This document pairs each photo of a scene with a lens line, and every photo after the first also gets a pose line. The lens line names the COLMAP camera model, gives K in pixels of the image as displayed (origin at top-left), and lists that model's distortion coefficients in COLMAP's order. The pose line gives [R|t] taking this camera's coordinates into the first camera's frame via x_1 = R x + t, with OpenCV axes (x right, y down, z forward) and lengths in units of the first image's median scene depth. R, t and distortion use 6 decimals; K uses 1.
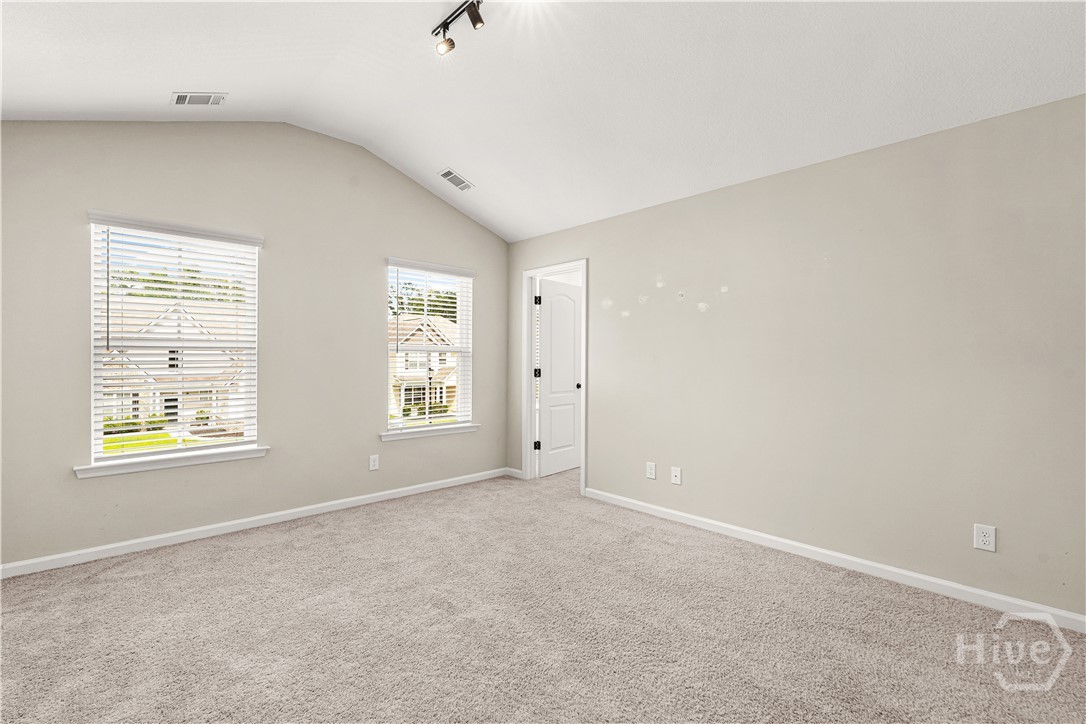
lens RADIAL K [[486.9, 0, 537.8], [0, 486.9, 359.3], [0, 0, 1]] dist [-0.009045, 0.002750]
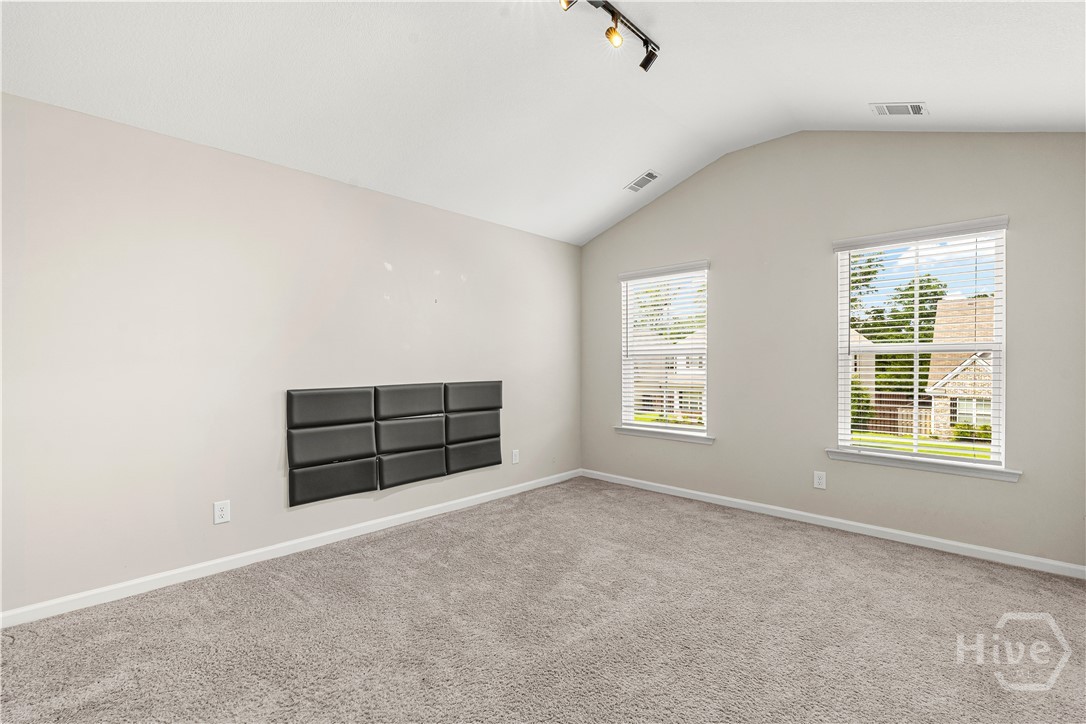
lens RADIAL K [[498.7, 0, 538.0], [0, 498.7, 360.3], [0, 0, 1]] dist [-0.007268, -0.001508]
pose [[0.030208, -0.003455, -0.999538, 0.638644], [0.003744, 0.999987, -0.003343, -0.004166], [0.999537, -0.003641, 0.030221, 0.538505]]
